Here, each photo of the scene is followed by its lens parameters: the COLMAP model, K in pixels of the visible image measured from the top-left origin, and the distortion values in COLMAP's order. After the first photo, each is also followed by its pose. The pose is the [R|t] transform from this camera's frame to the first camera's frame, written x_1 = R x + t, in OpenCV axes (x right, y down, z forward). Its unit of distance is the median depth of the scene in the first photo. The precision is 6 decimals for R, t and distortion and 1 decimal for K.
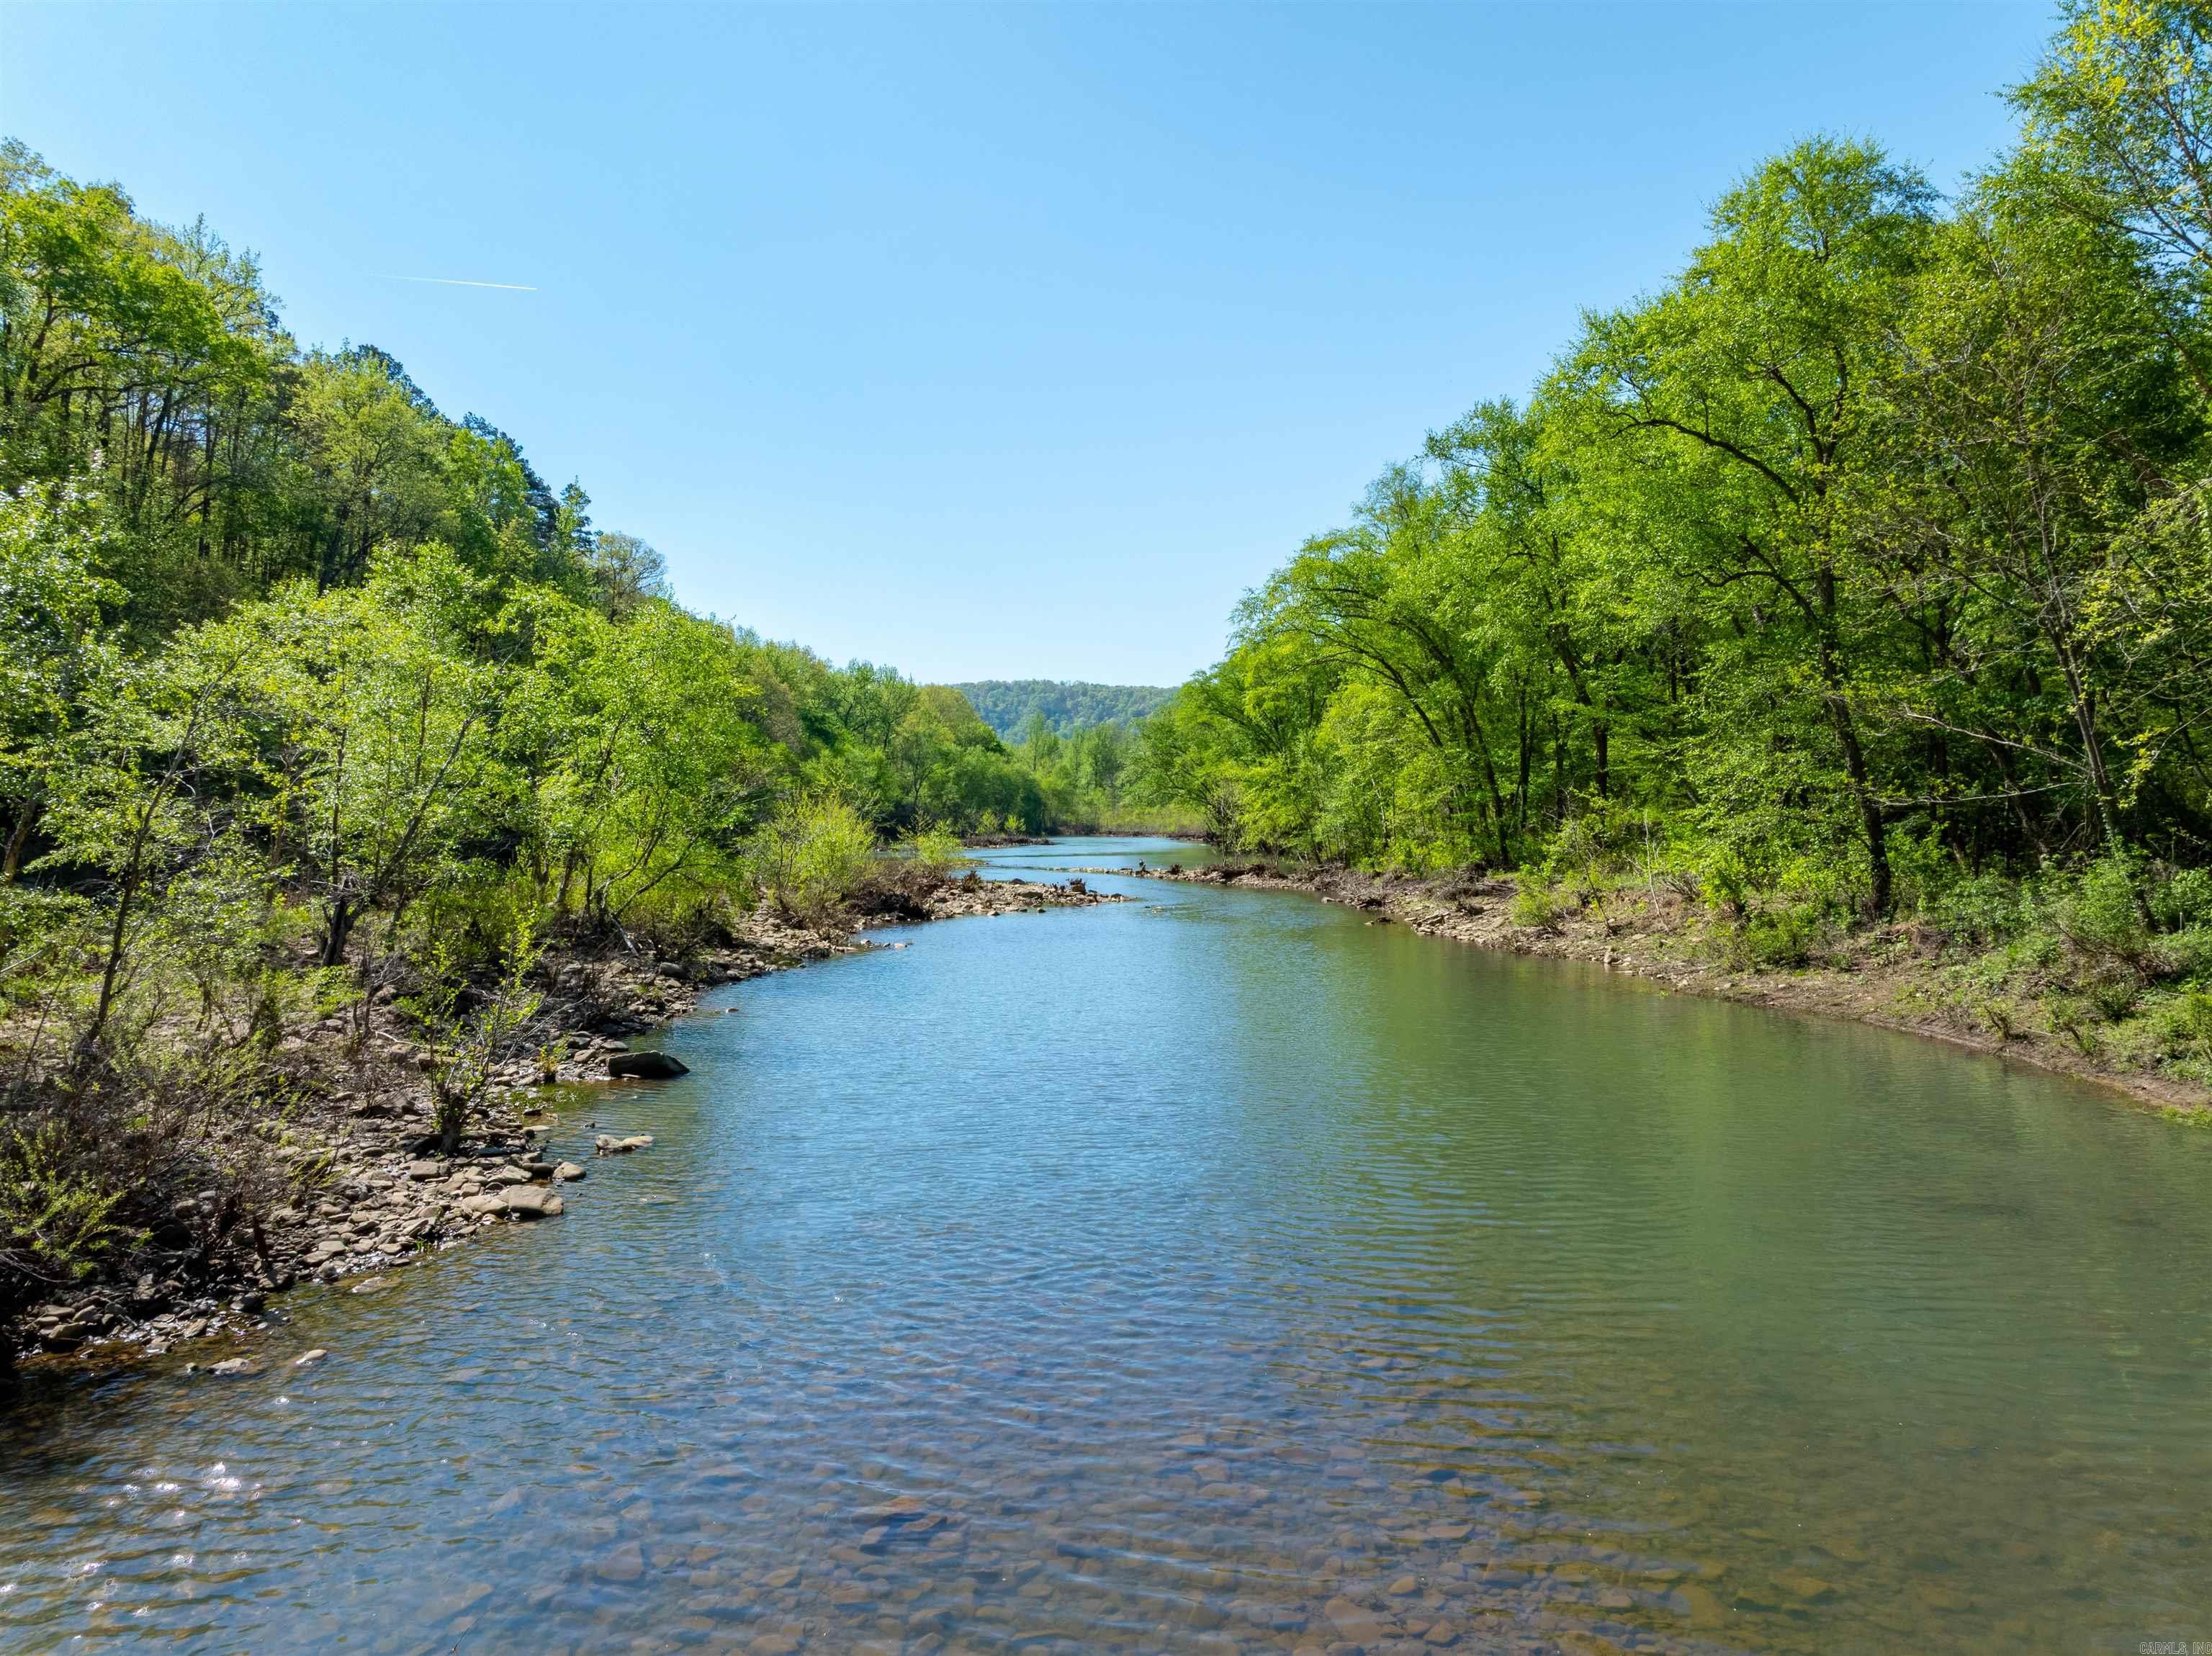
lens RADIAL K [[1552.6, 0, 1108.0], [0, 1552.6, 833.5], [0, 0, 1]] dist [-0.007395, -0.002465]
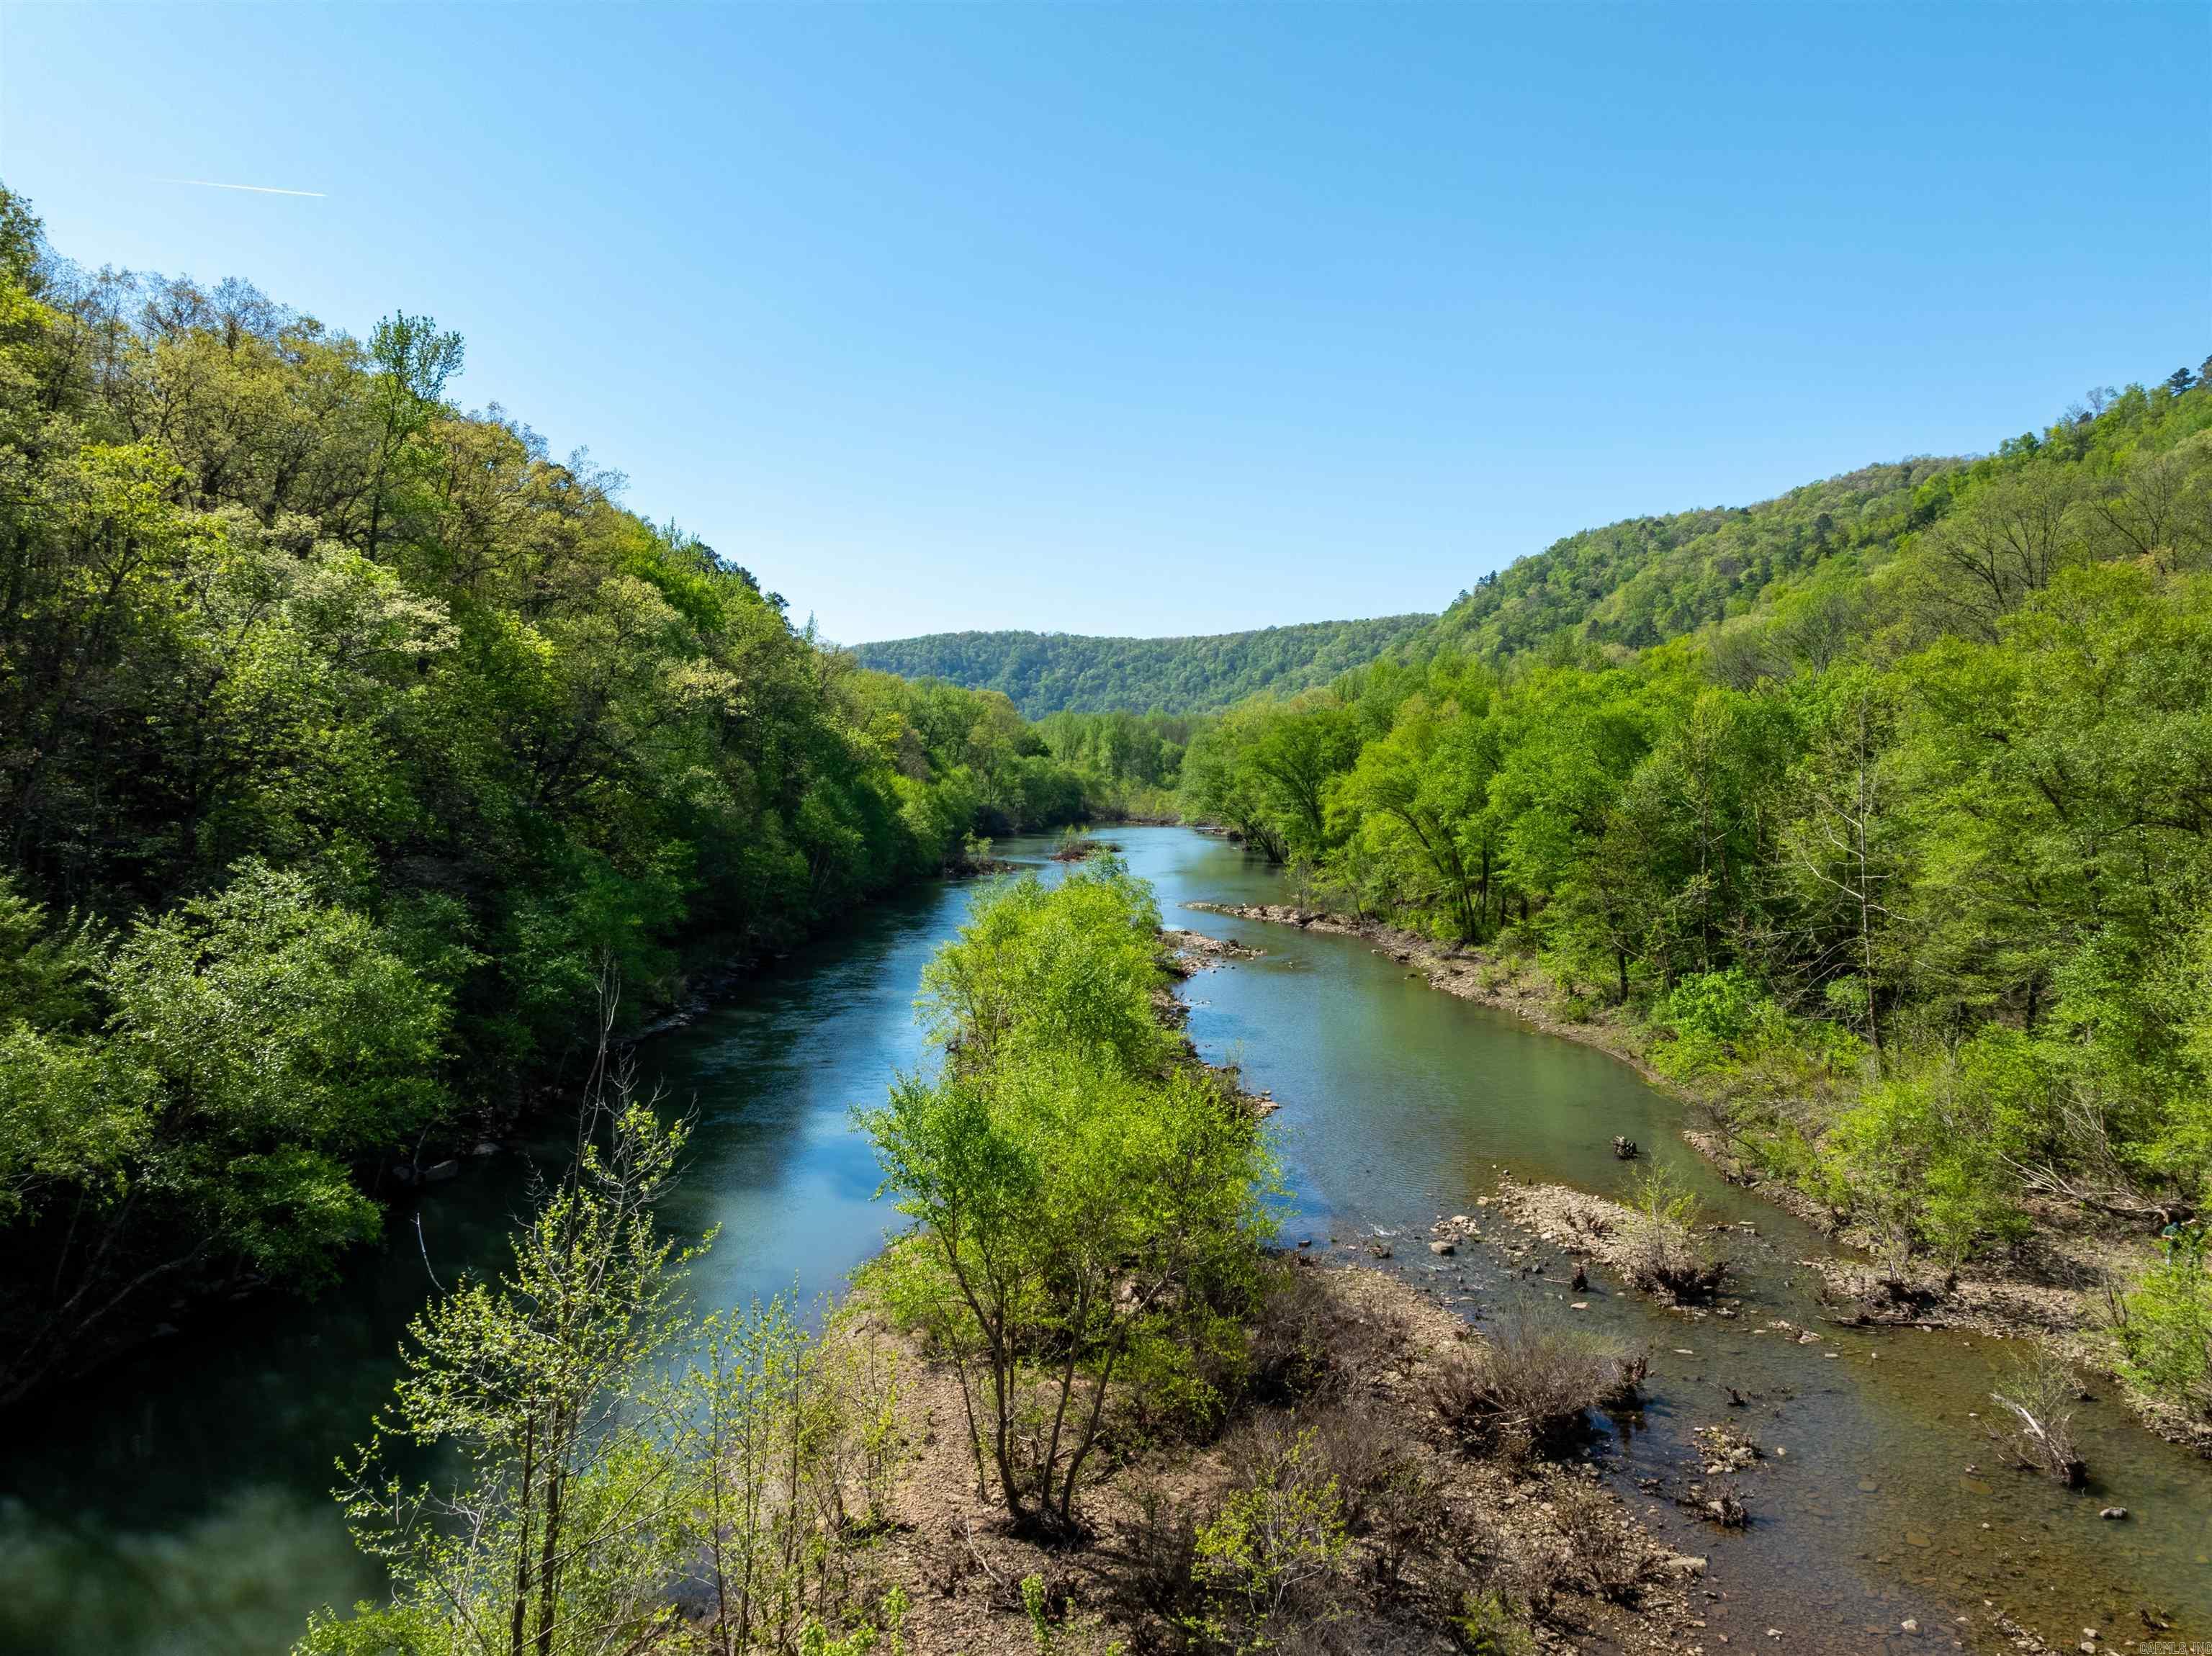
lens RADIAL K [[1552.6, 0, 1106.9], [0, 1552.6, 824.1], [0, 0, 1]] dist [-0.007395, -0.002465]
pose [[0.999818, -0.004236, 0.018622, -0.193017], [0.003614, 0.999439, 0.033307, -0.158969], [-0.018753, -0.033234, 0.999272, -0.749423]]
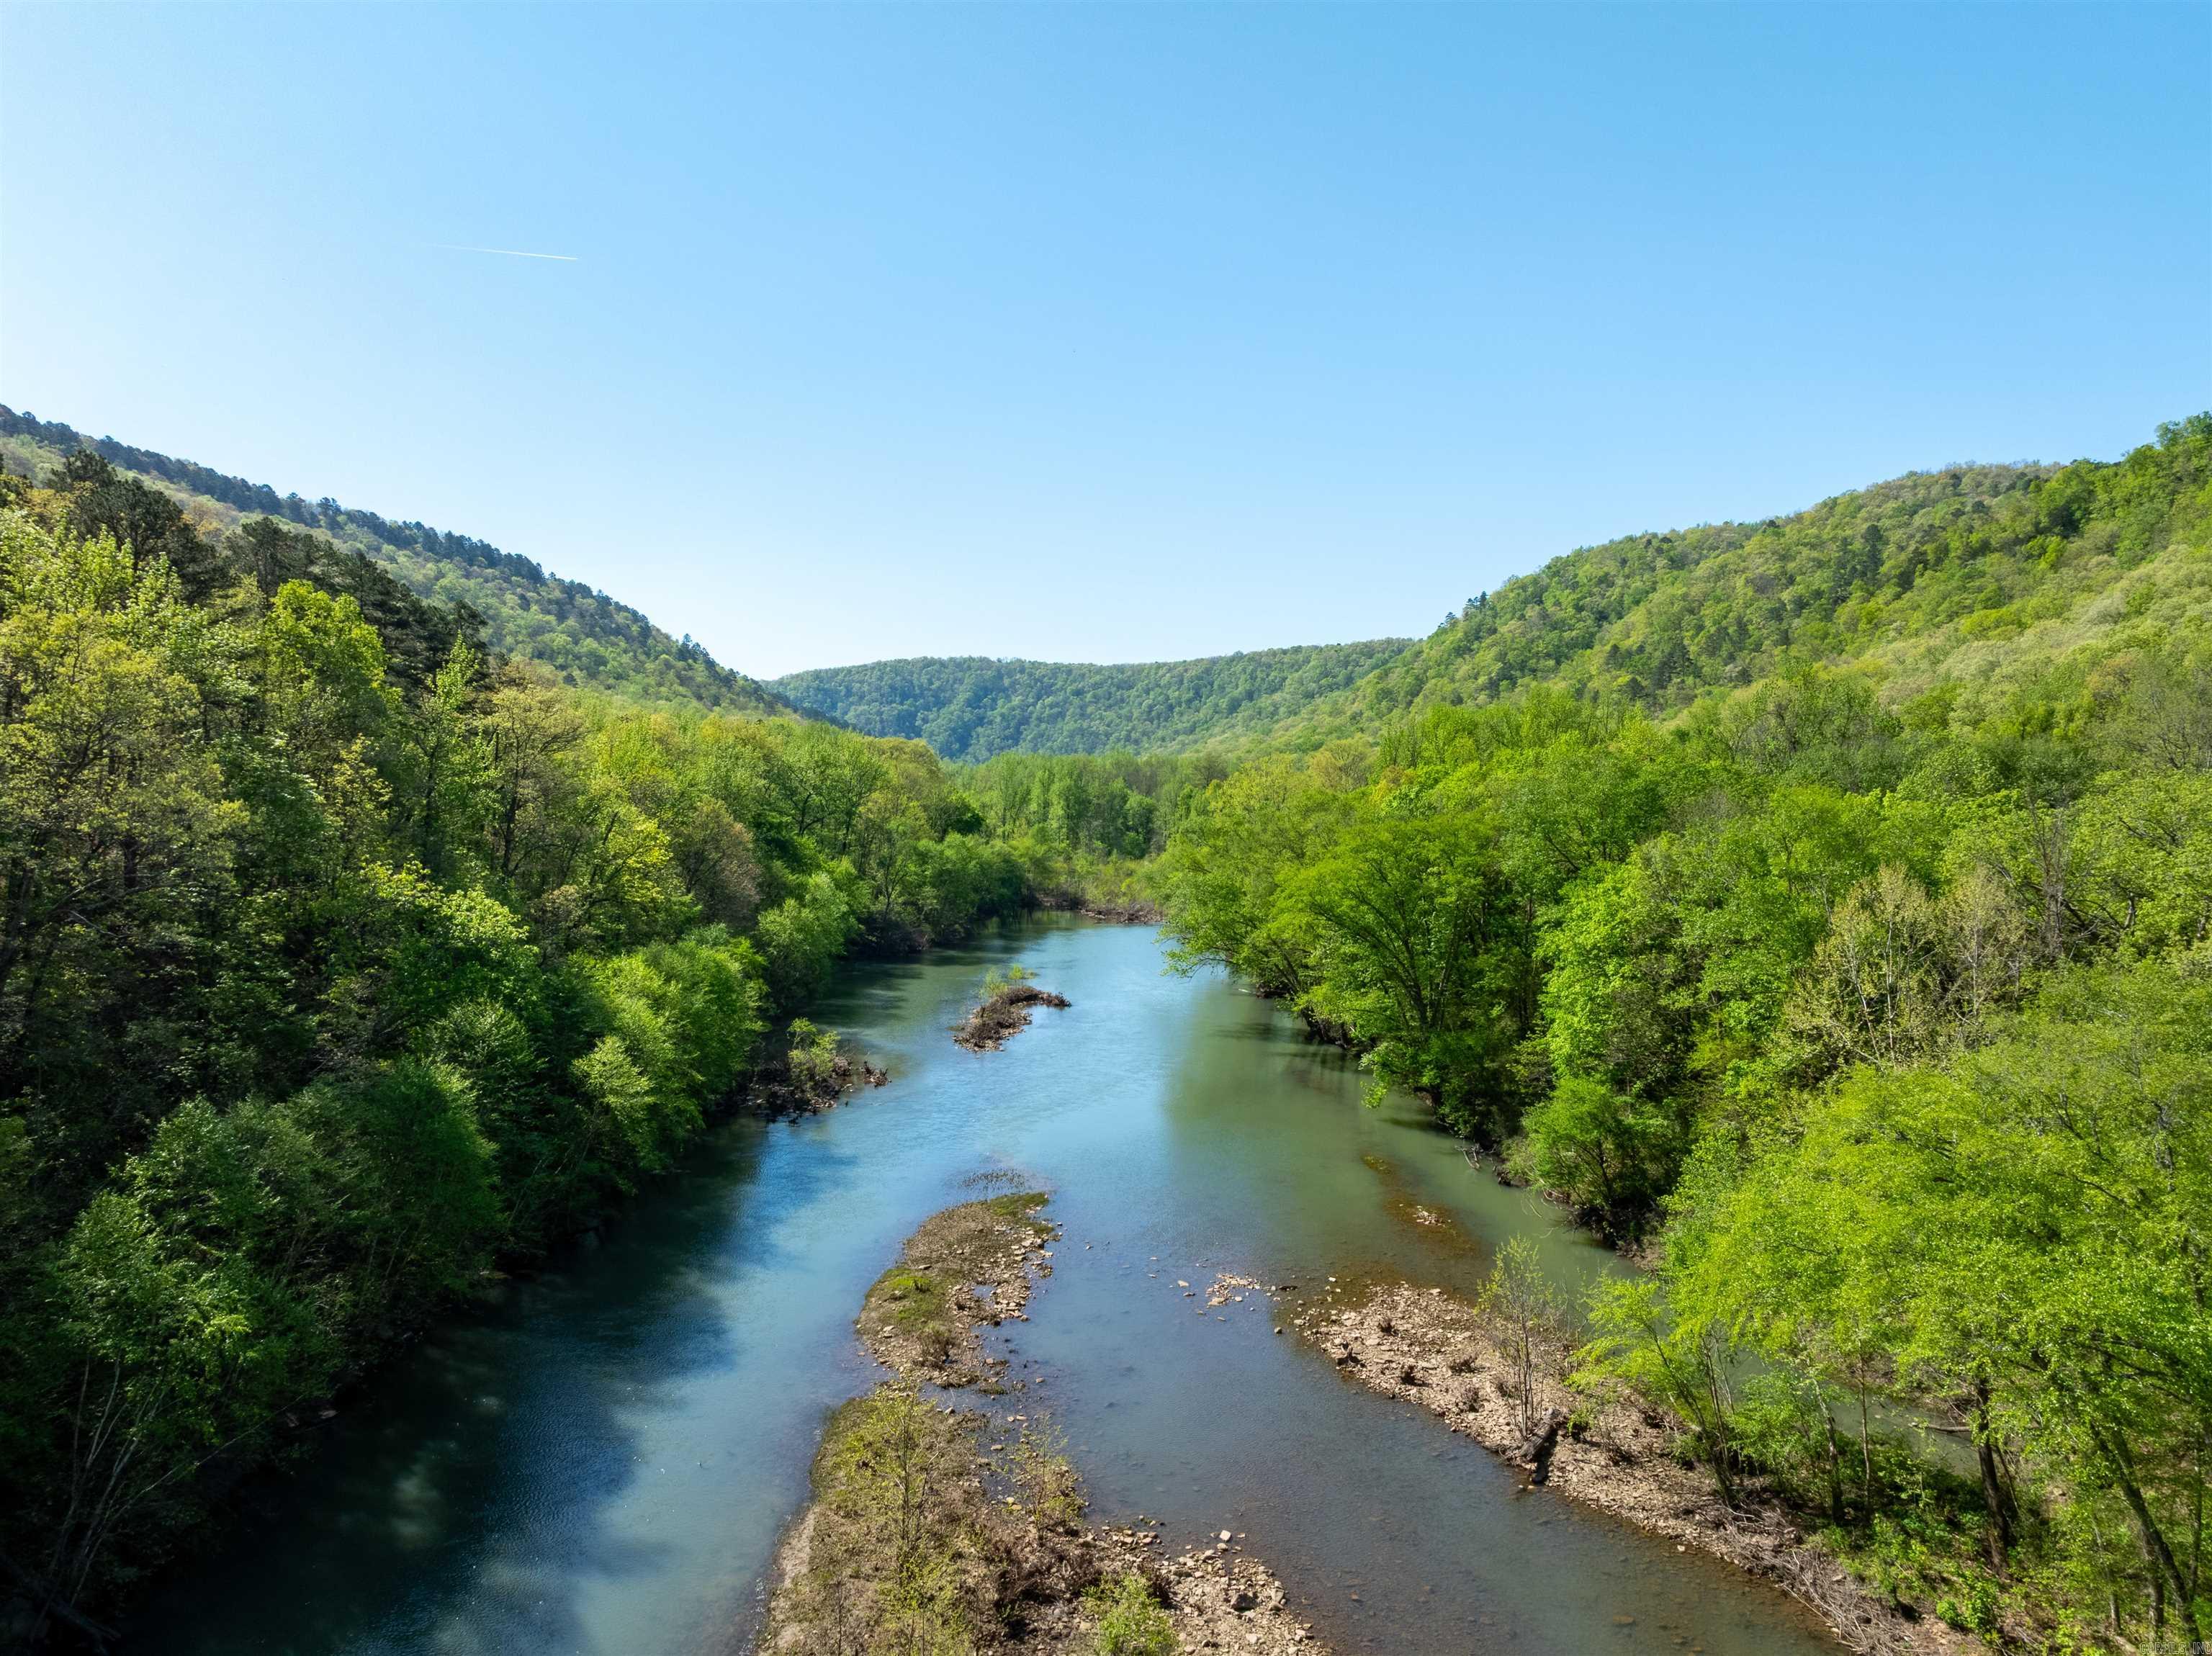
lens RADIAL K [[1552.6, 0, 1103.5], [0, 1552.6, 826.0], [0, 0, 1]] dist [-0.007395, -0.002465]
pose [[0.999108, -0.007672, 0.041514, -0.141478], [0.006901, 0.999802, 0.018680, -0.284430], [-0.041649, -0.018377, 0.998963, 0.504209]]
